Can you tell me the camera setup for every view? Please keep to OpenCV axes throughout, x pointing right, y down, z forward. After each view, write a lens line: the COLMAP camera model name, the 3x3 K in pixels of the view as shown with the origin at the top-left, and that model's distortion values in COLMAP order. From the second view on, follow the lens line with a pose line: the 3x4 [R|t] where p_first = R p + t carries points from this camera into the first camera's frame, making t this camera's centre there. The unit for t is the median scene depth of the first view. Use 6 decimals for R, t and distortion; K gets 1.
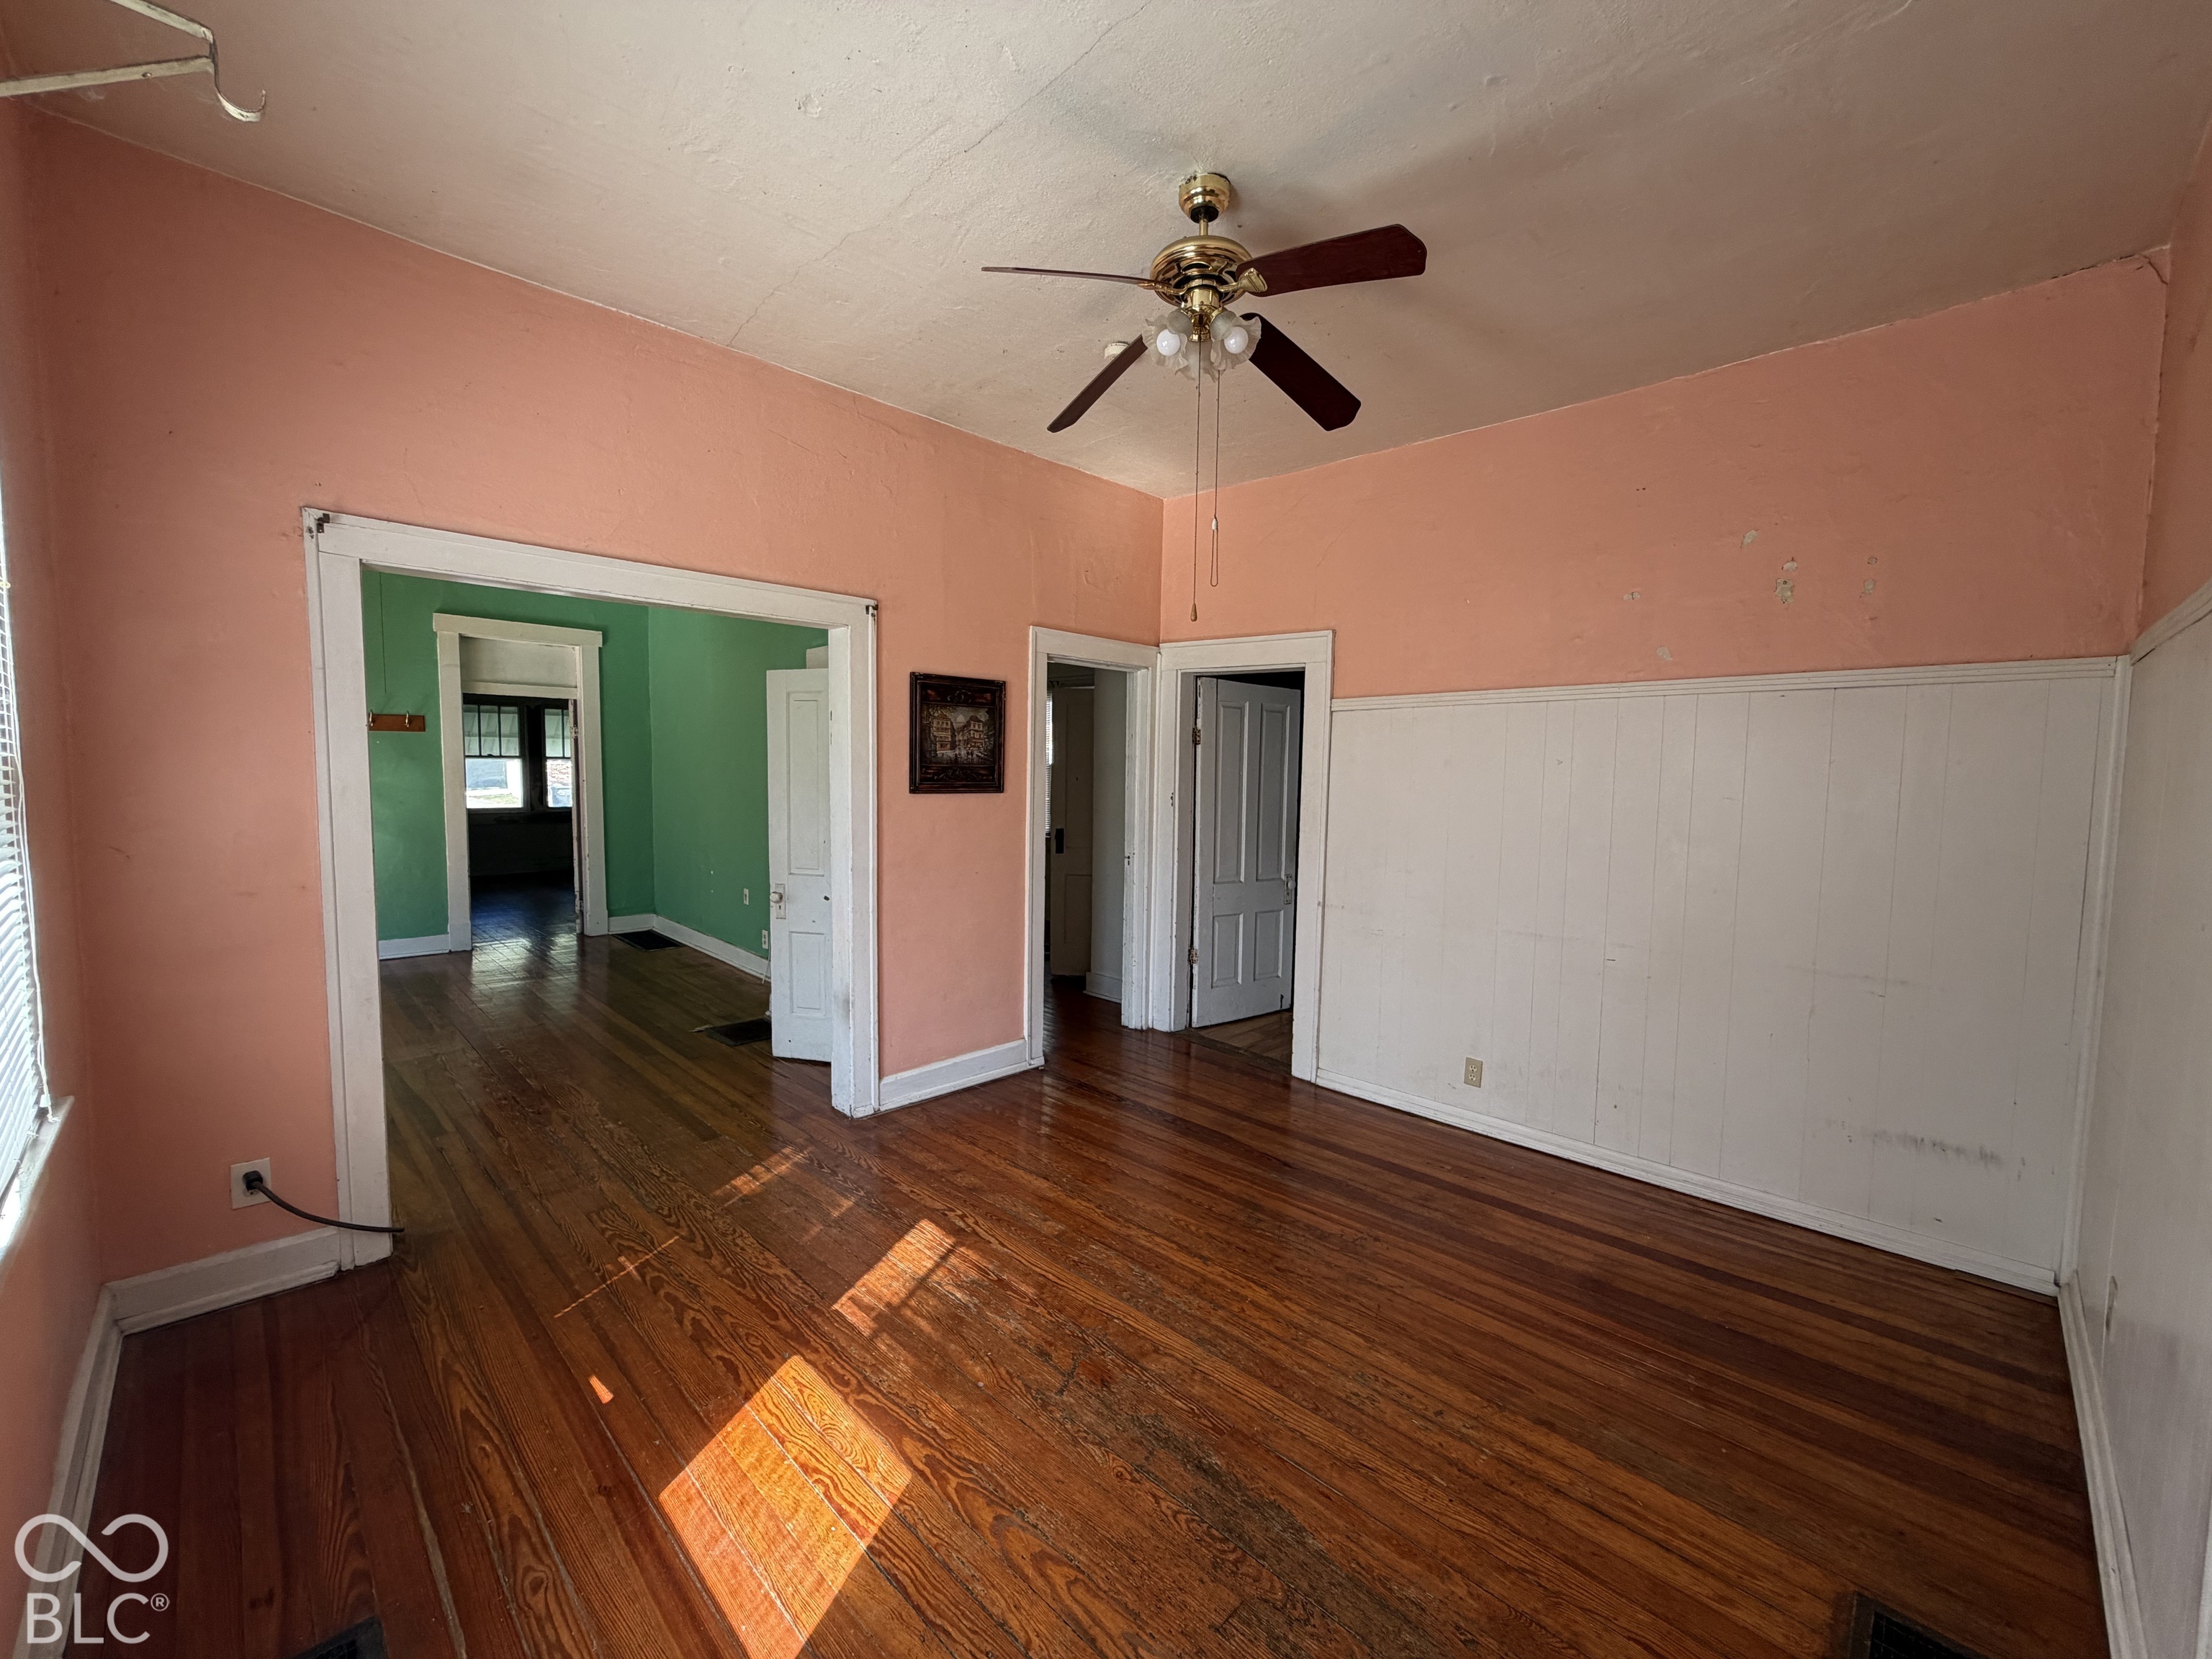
lens RADIAL K [[882.6, 0, 1104.3], [0, 882.6, 833.8], [0, 0, 1]] dist [0.000770, 0.000865]
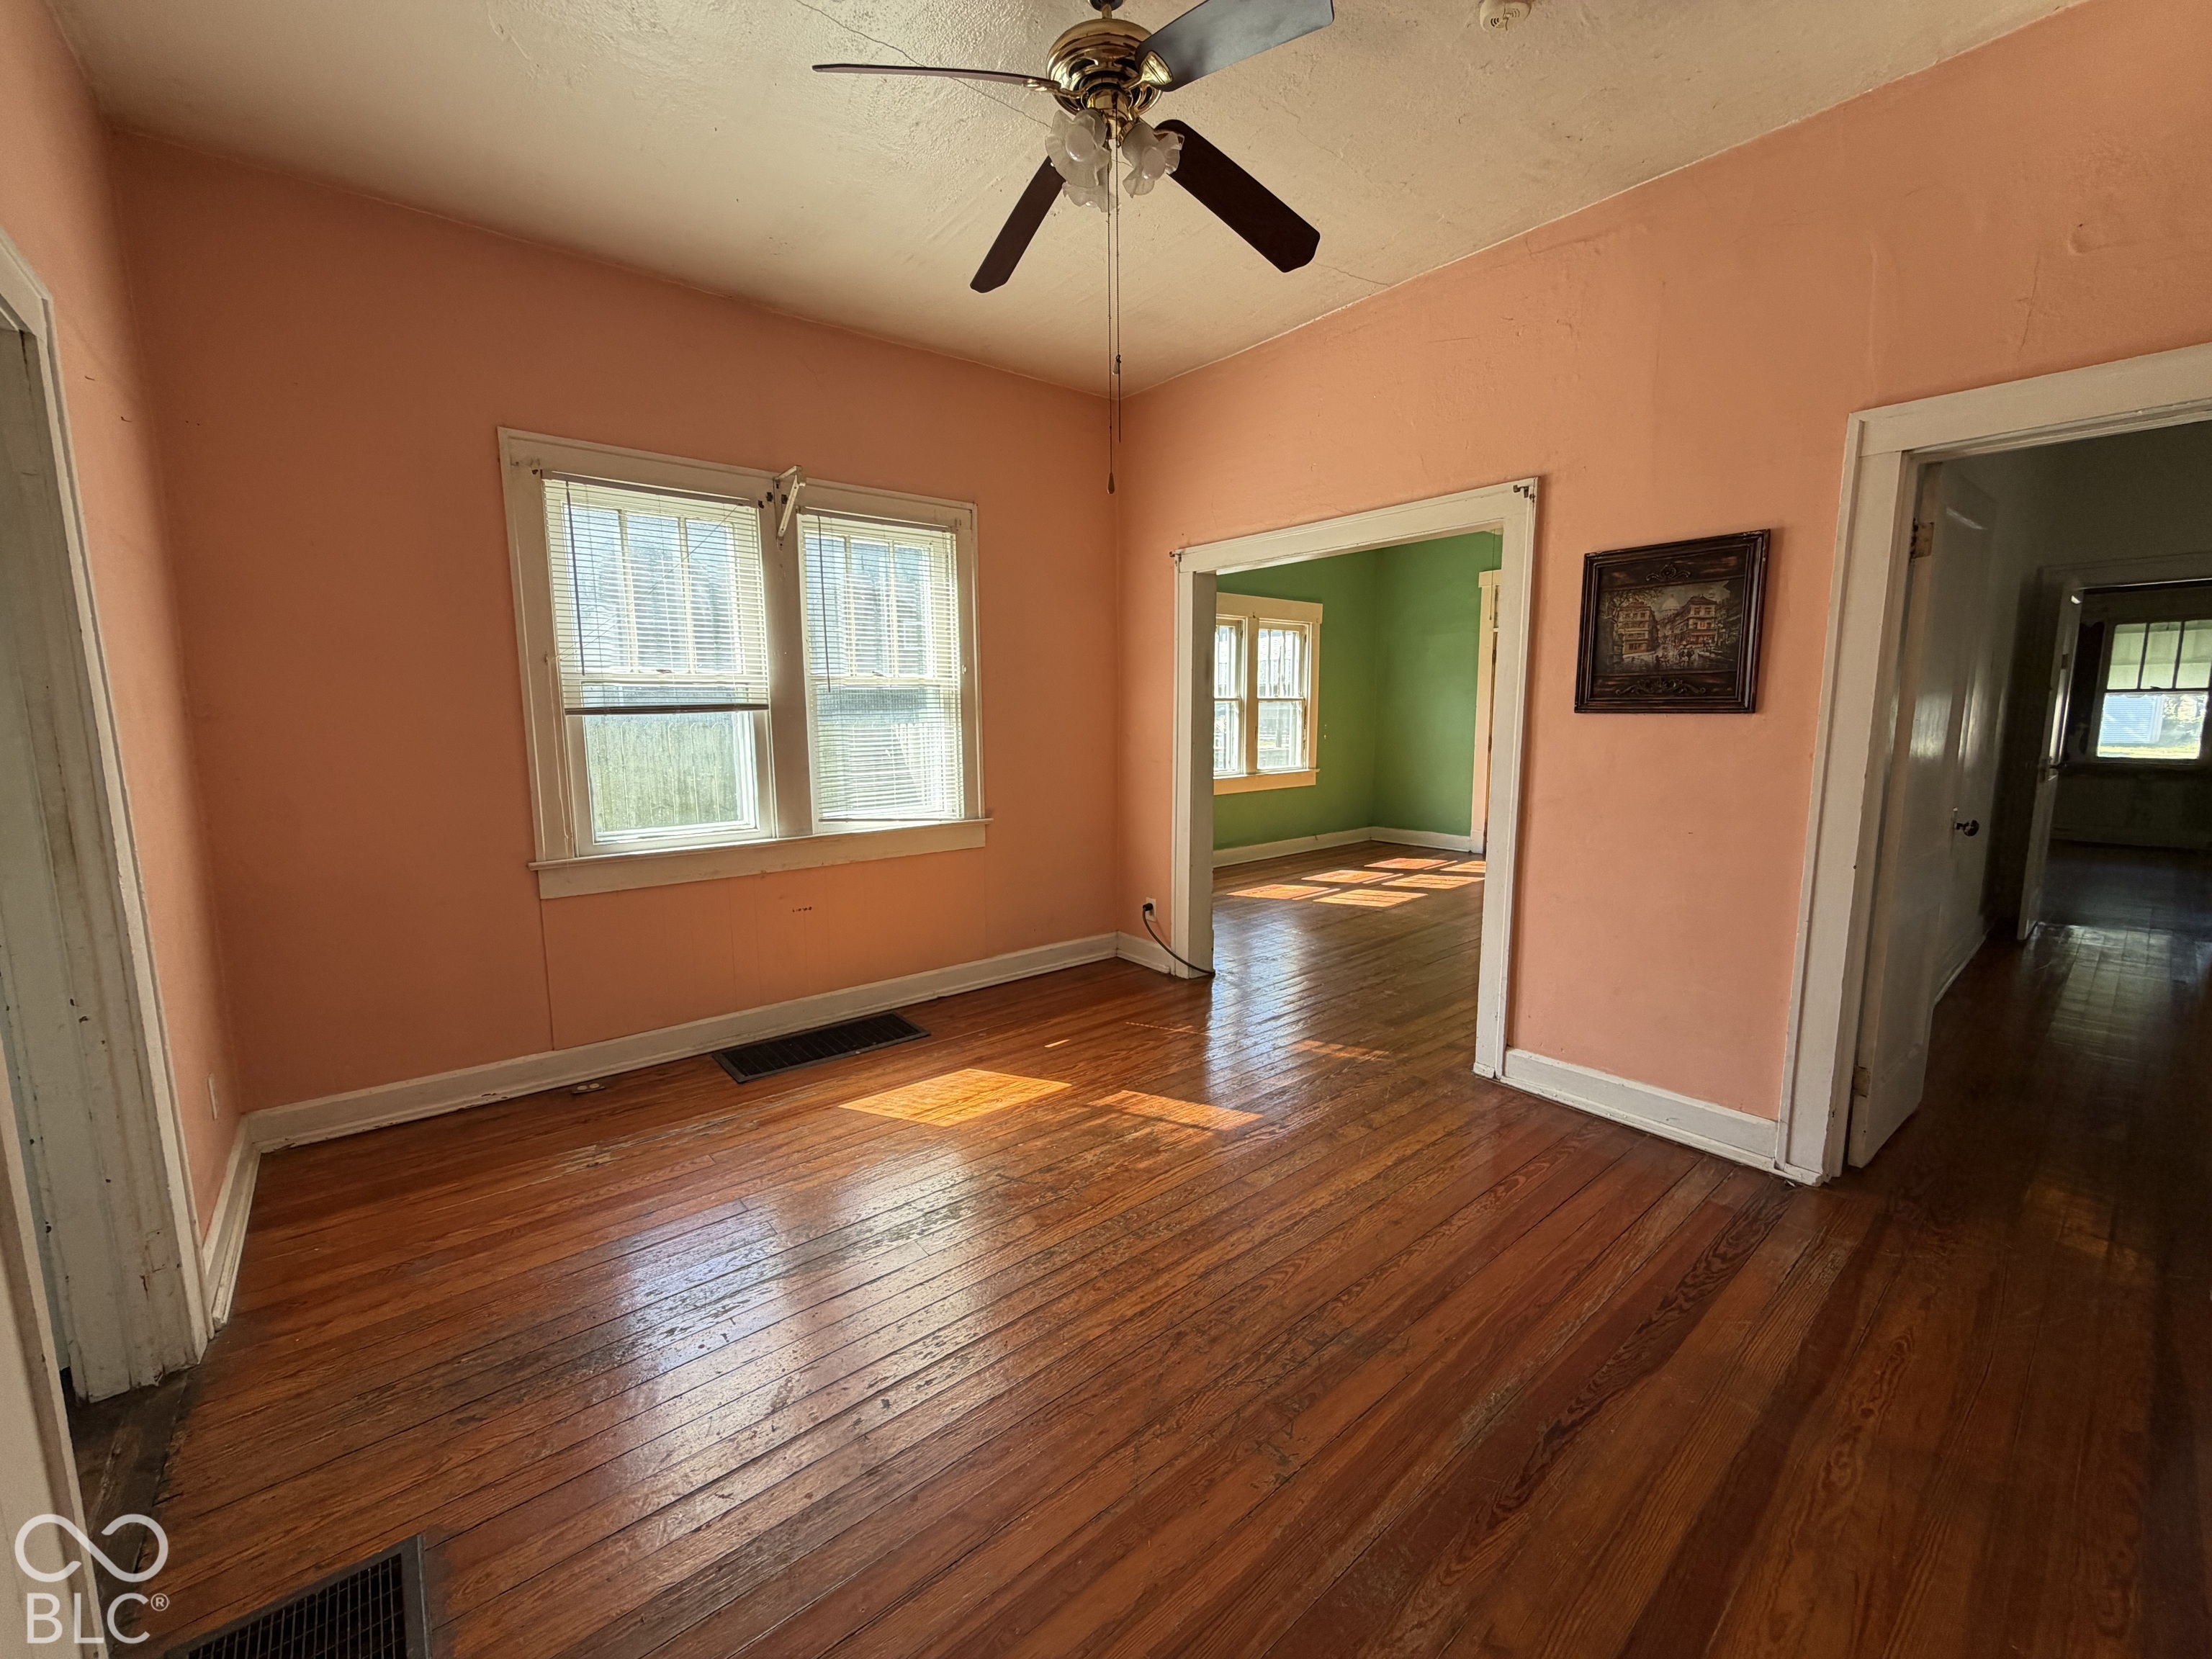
lens RADIAL K [[882.6, 0, 1101.1], [0, 882.6, 833.0], [0, 0, 1]] dist [0.000770, 0.000865]
pose [[-0.094718, 0.121488, -0.988063, 0.589732], [-0.072542, 0.989045, 0.128562, -0.010088], [0.992858, 0.083854, -0.084868, 0.638884]]
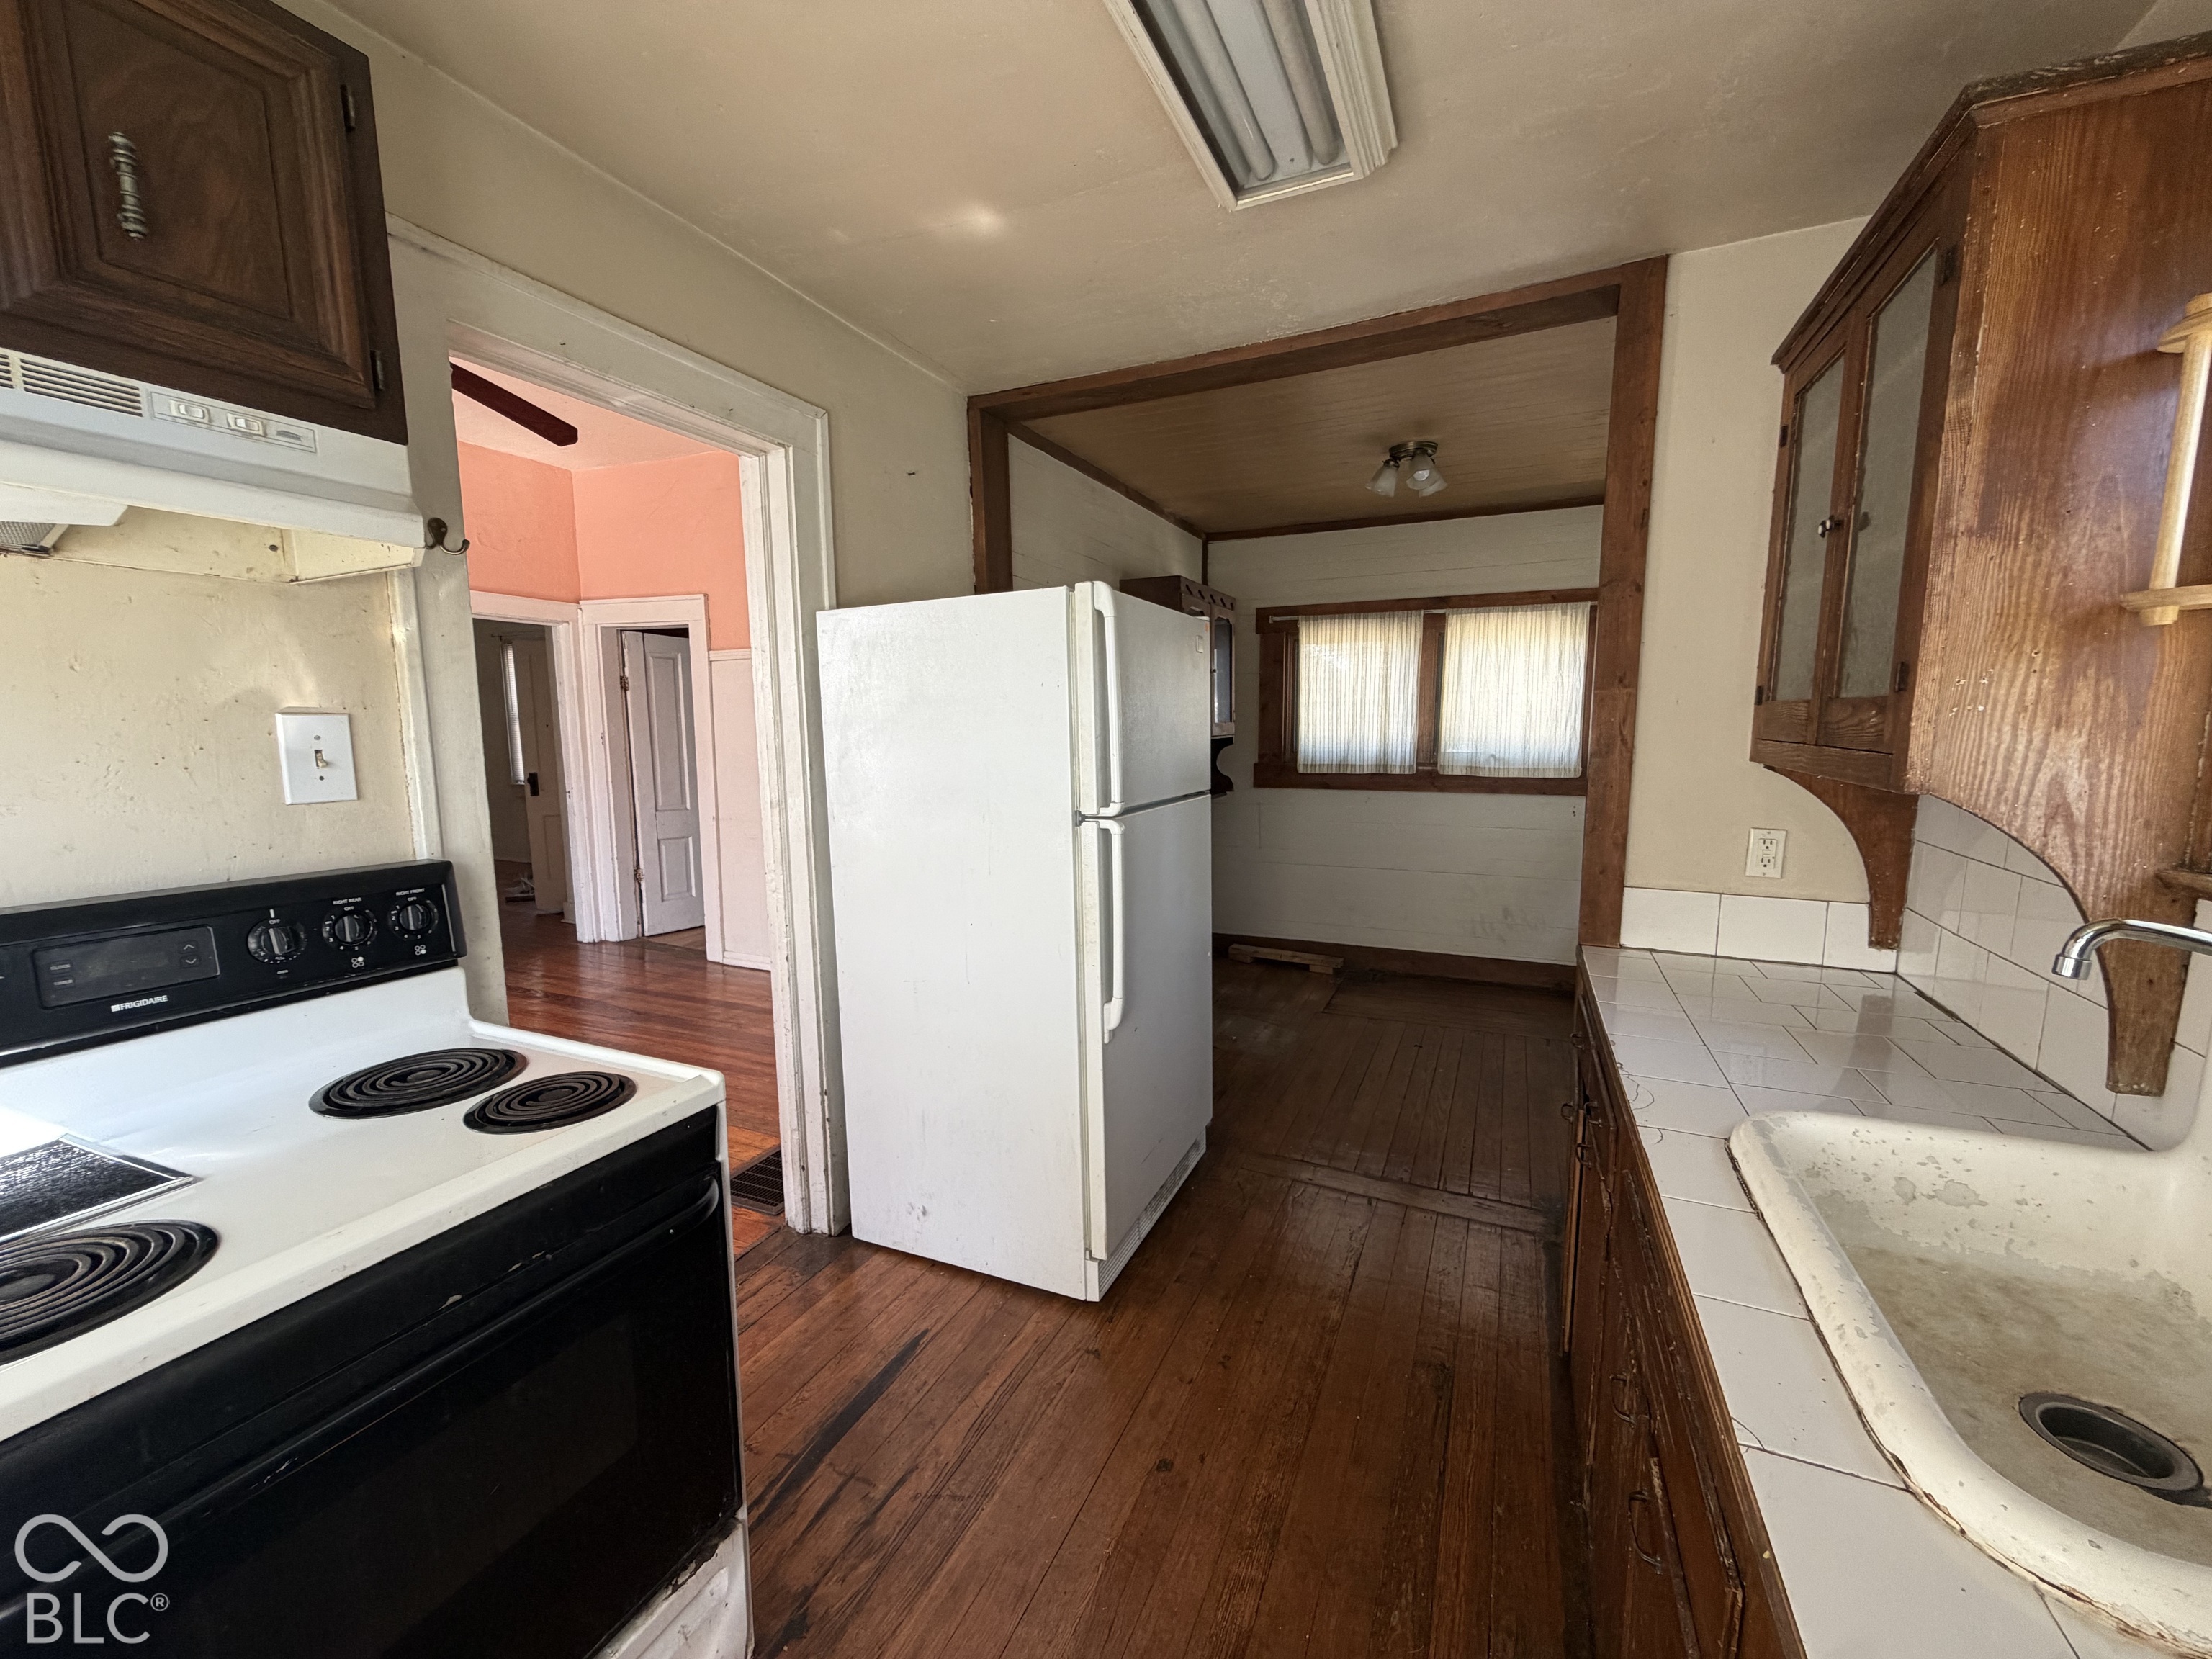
lens RADIAL K [[882.6, 0, 1100.2], [0, 882.6, 828.3], [0, 0, 1]] dist [0.000770, 0.000865]
pose [[0.940563, -0.063091, 0.333707, 0.363522], [0.048053, 0.997430, 0.053138, 0.057969], [-0.336203, -0.033944, 0.941178, -0.368492]]
